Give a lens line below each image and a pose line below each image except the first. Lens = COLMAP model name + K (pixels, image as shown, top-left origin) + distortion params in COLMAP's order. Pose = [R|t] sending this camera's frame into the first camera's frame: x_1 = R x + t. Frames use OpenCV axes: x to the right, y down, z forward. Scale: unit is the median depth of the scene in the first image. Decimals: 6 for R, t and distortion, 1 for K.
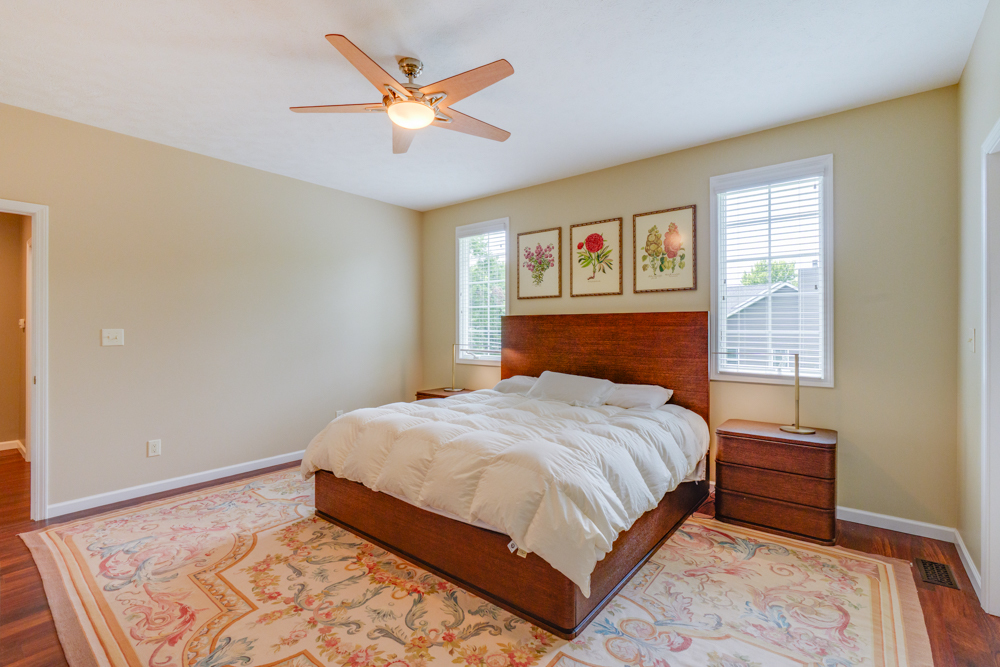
lens RADIAL K [[454.2, 0, 497.7], [0, 454.2, 327.0], [0, 0, 1]] dist [-0.007472, 0.004457]
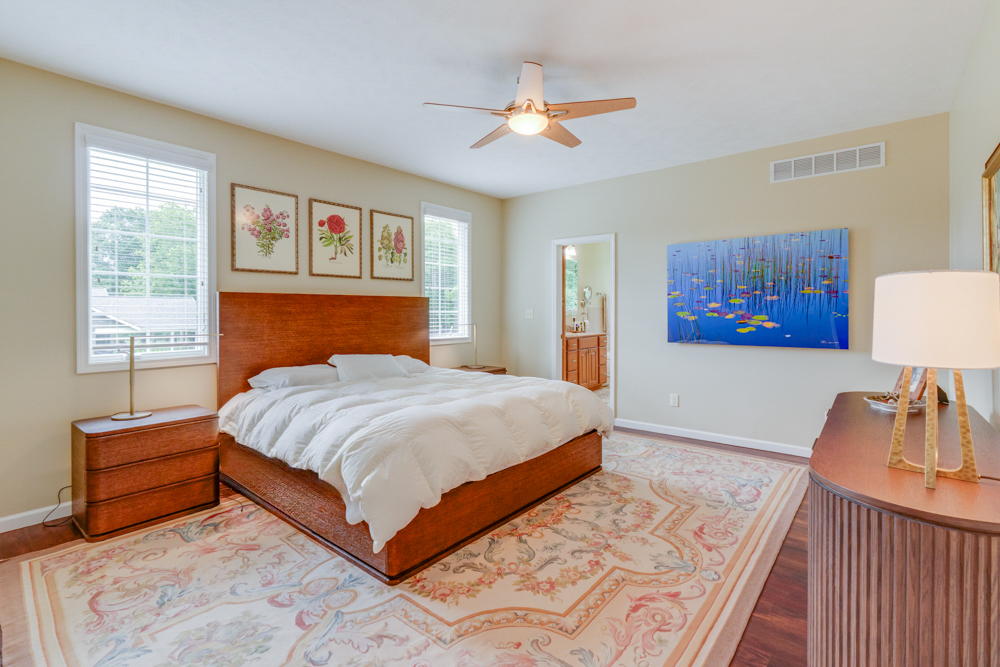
lens RADIAL K [[454.2, 0, 508.1], [0, 454.2, 314.0], [0, 0, 1]] dist [-0.007472, 0.004457]
pose [[0.011100, -0.011189, 0.999876, -0.877313], [-0.001996, 0.999935, 0.011212, 0.001327], [-0.999936, -0.002120, 0.011077, 0.675659]]
